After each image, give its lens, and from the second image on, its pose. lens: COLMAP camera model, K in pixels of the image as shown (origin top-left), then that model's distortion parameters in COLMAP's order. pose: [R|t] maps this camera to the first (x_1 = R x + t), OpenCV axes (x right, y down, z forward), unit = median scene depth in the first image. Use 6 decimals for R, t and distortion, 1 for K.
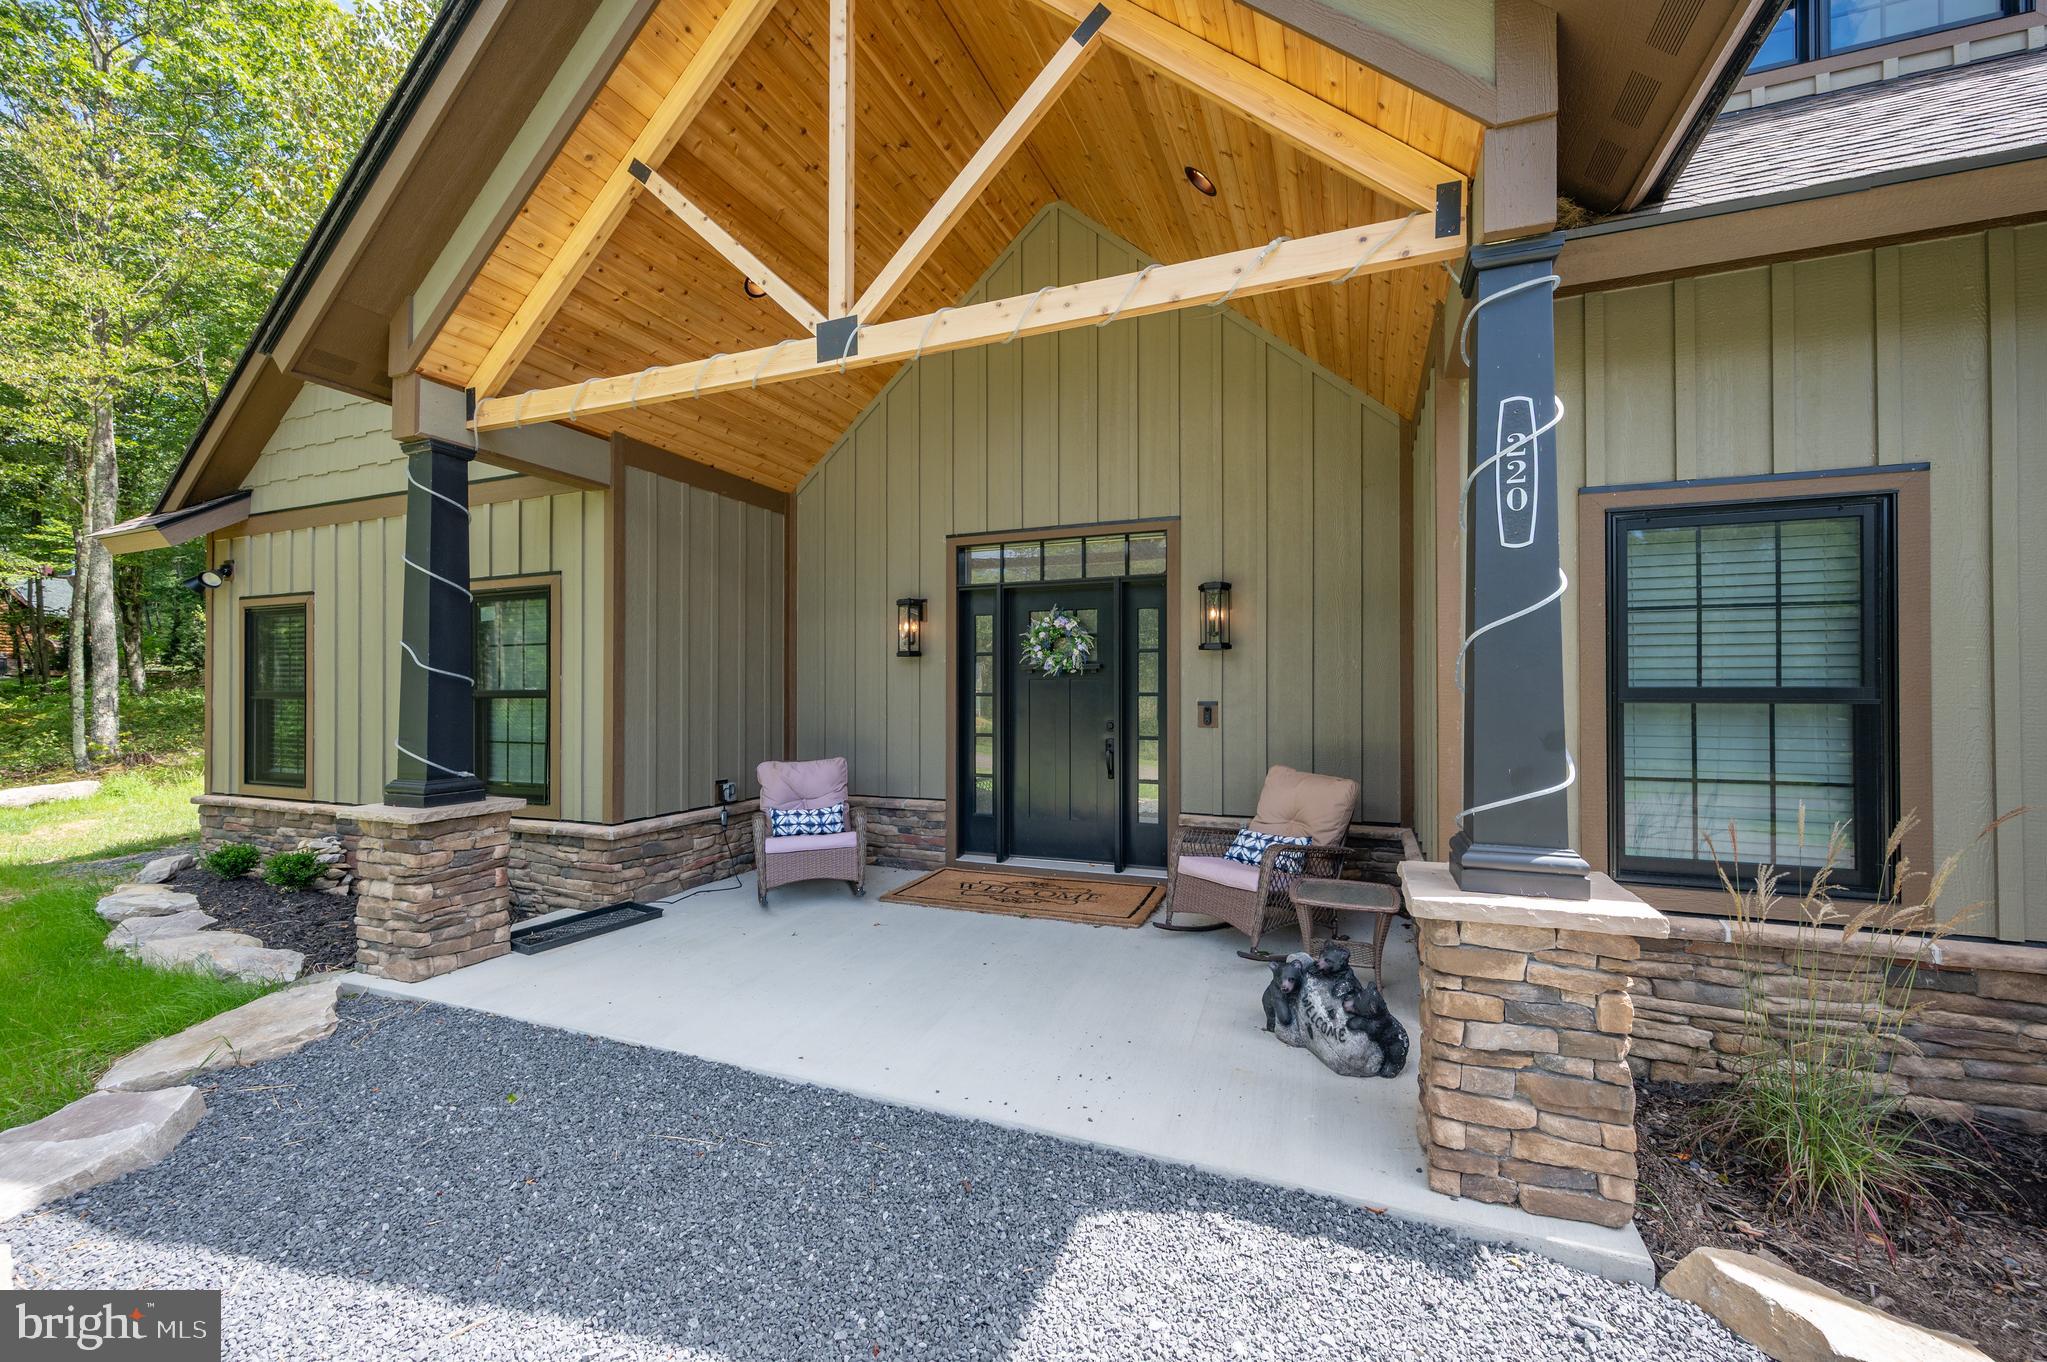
lens RADIAL K [[808.7, 0, 1023.5], [0, 808.7, 681.0], [0, 0, 1]] dist [0.000310, -0.000035]
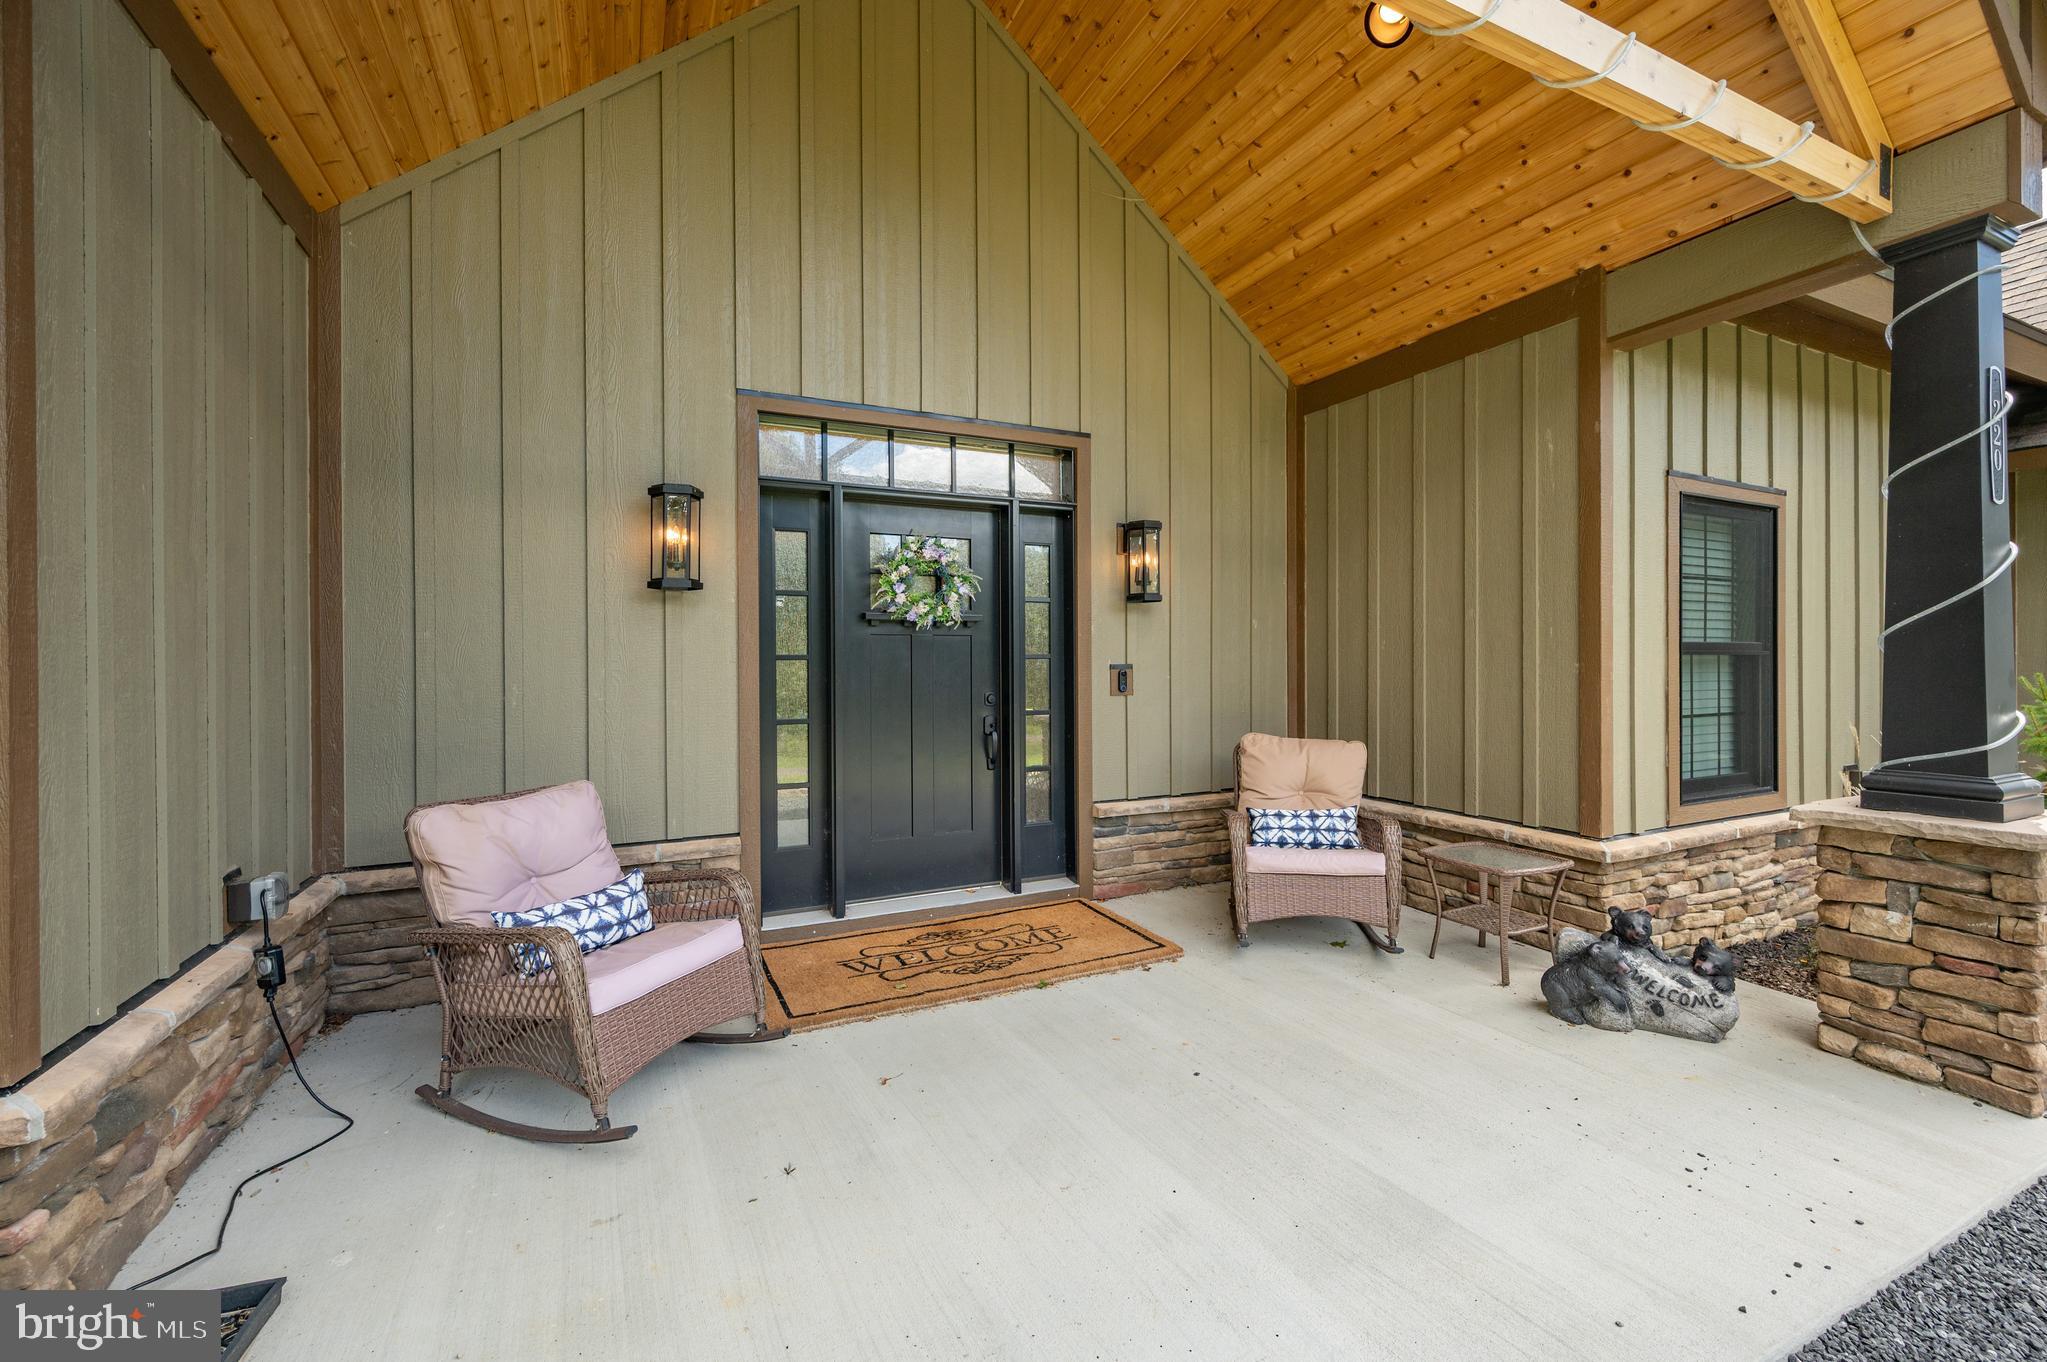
lens RADIAL K [[827.3, 0, 1020.0], [0, 827.3, 659.0], [0, 0, 1]] dist [0.000799, 0.000085]
pose [[0.672655, -0.003735, 0.739947, -0.471392], [-0.003857, 0.999956, 0.008554, 0.013935], [-0.739946, -0.008608, 0.672611, 0.505586]]
